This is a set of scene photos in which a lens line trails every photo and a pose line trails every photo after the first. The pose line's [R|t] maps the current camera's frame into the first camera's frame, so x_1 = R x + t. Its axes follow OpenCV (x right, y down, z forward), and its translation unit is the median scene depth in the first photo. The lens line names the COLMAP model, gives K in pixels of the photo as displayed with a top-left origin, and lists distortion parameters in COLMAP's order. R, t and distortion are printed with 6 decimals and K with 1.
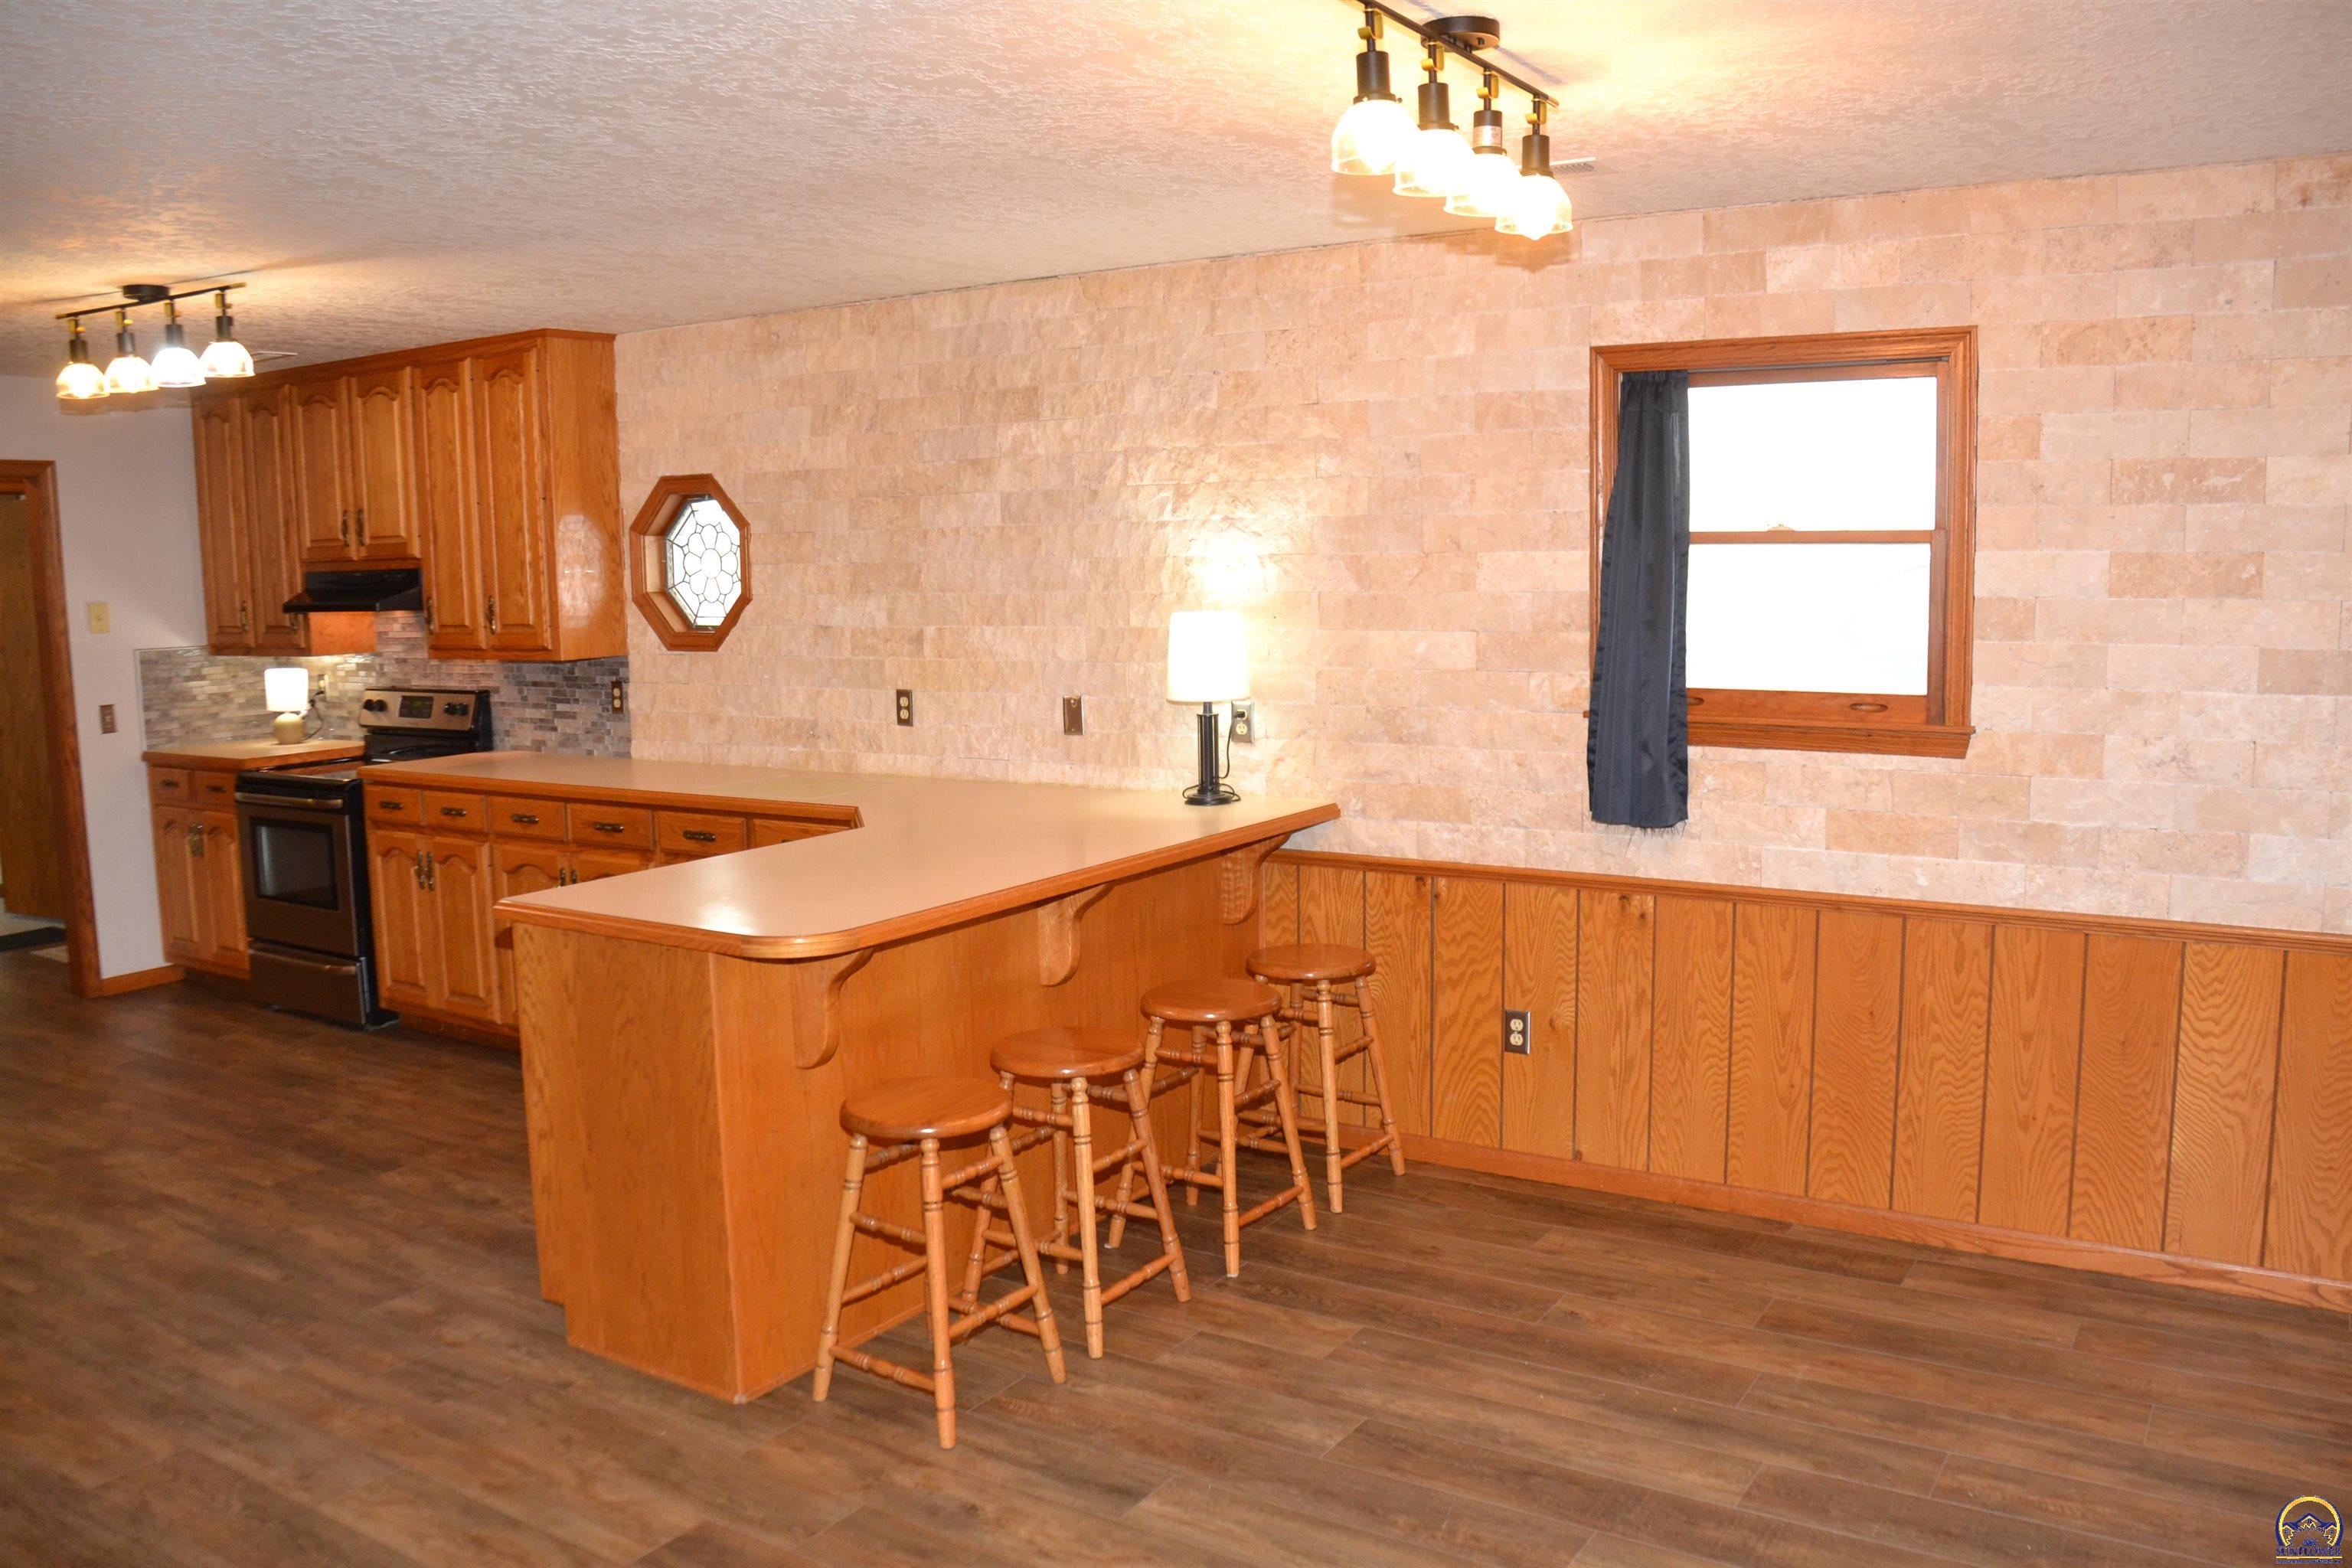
lens RADIAL K [[1872.0, 0, 1178.4], [0, 1872.0, 788.2], [0, 0, 1]] dist [-0.165835, 0.111084]
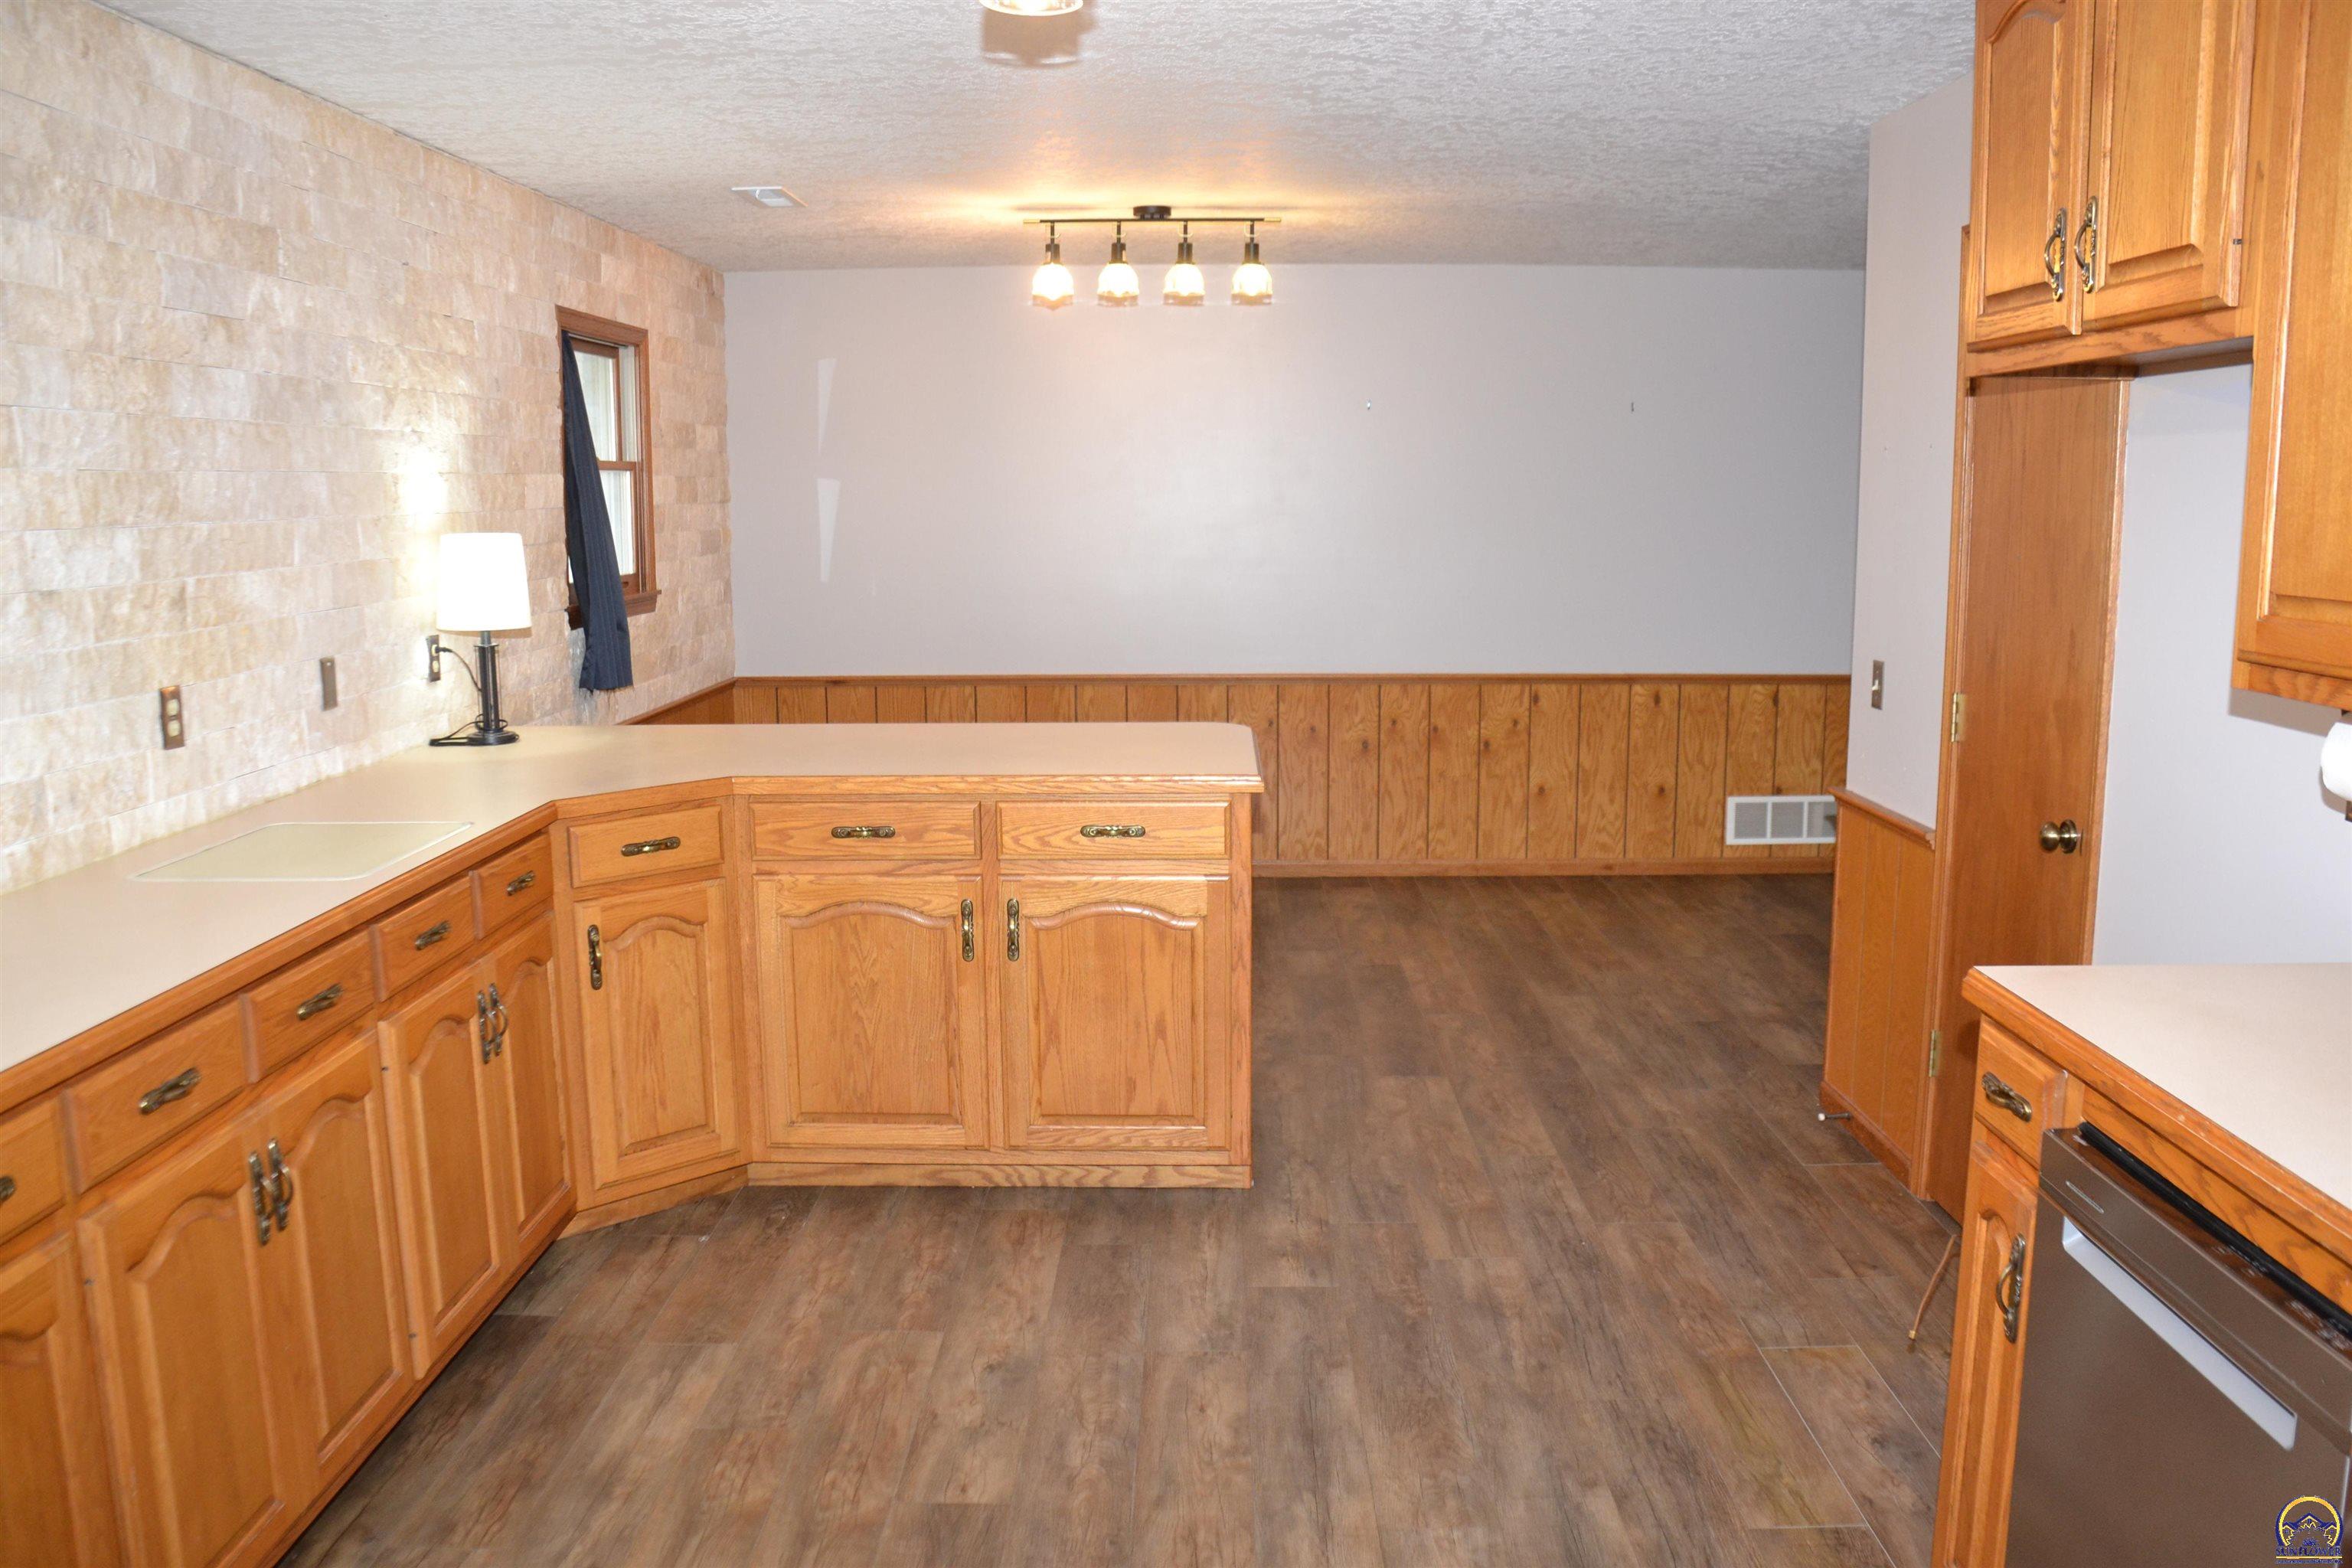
lens RADIAL K [[1872.0, 0, 1186.4], [0, 1872.0, 780.0], [0, 0, 1]] dist [-0.165835, 0.111084]
pose [[-0.529743, -0.111189, 0.840839, -0.962362], [0.122558, 0.970931, 0.205605, -0.122196], [-0.839257, 0.211969, -0.500717, 1.222661]]
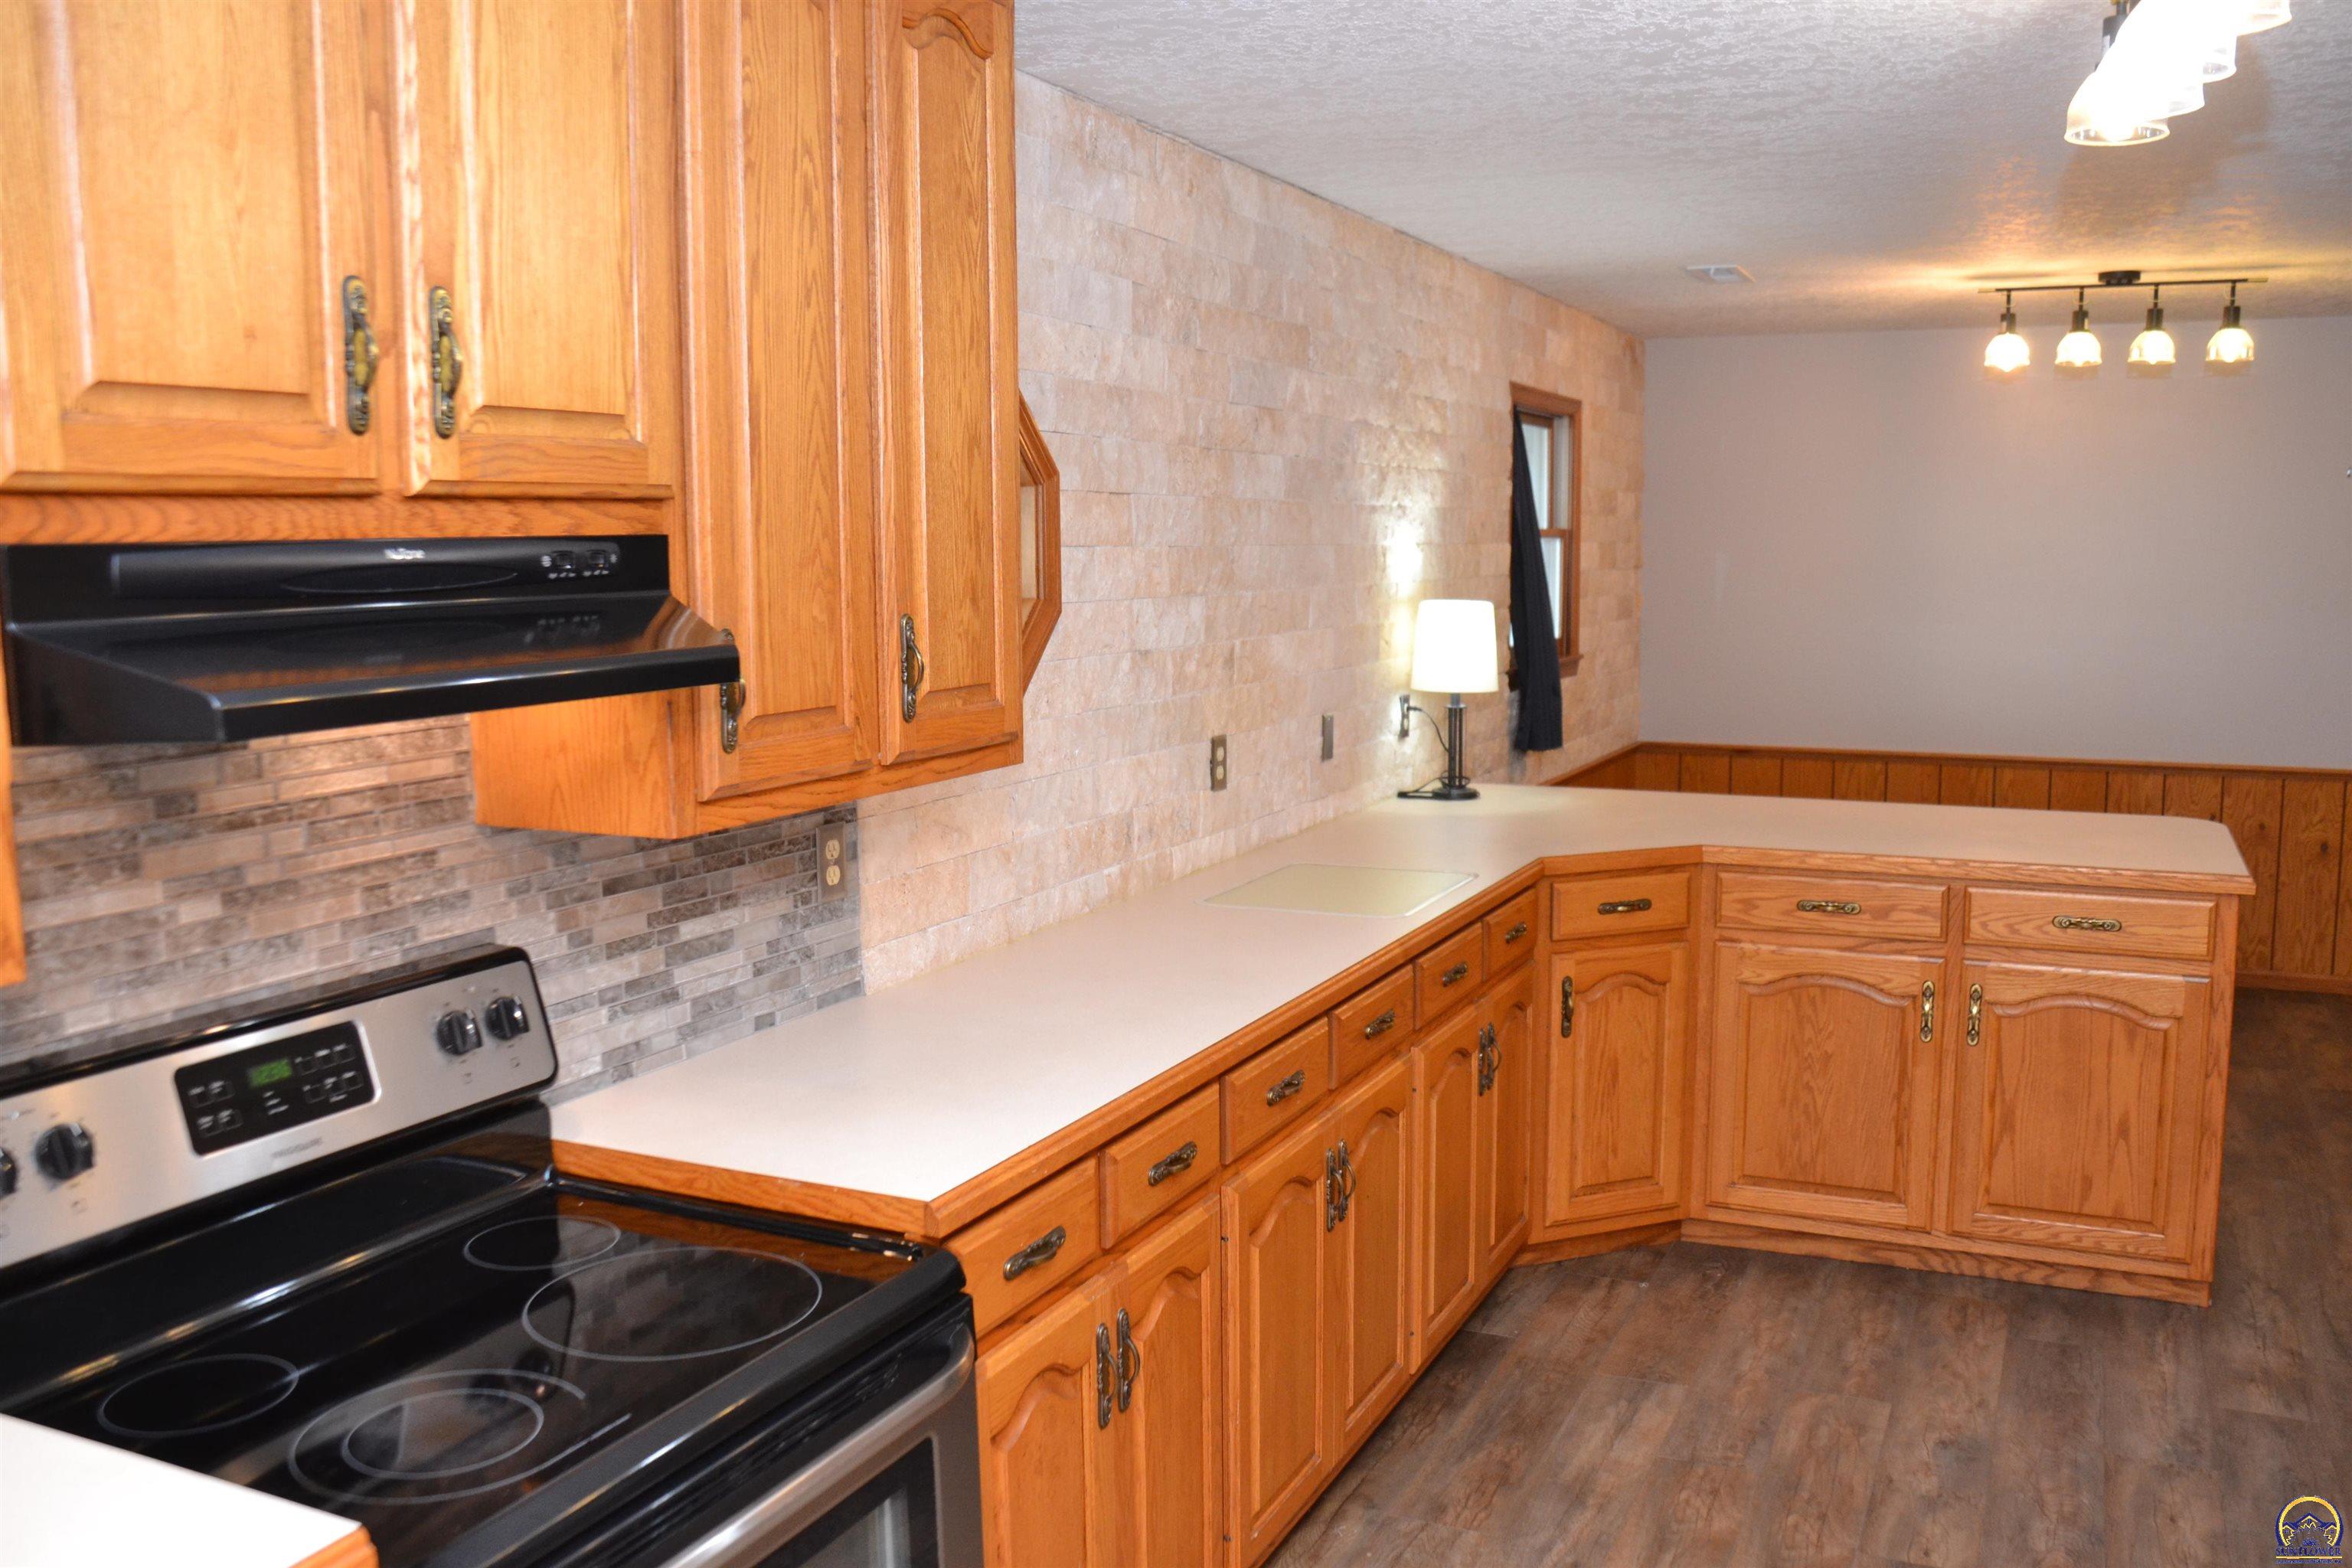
lens RADIAL K [[1966.6, 0, 1176.3], [0, 1966.6, 784.0], [0, 0, 1]] dist [-0.157437, 0.126310]
pose [[-0.128453, -0.103239, 0.986327, -1.015855], [0.135780, 0.983370, 0.120613, -0.148268], [-0.982377, 0.149416, -0.112299, 1.314951]]
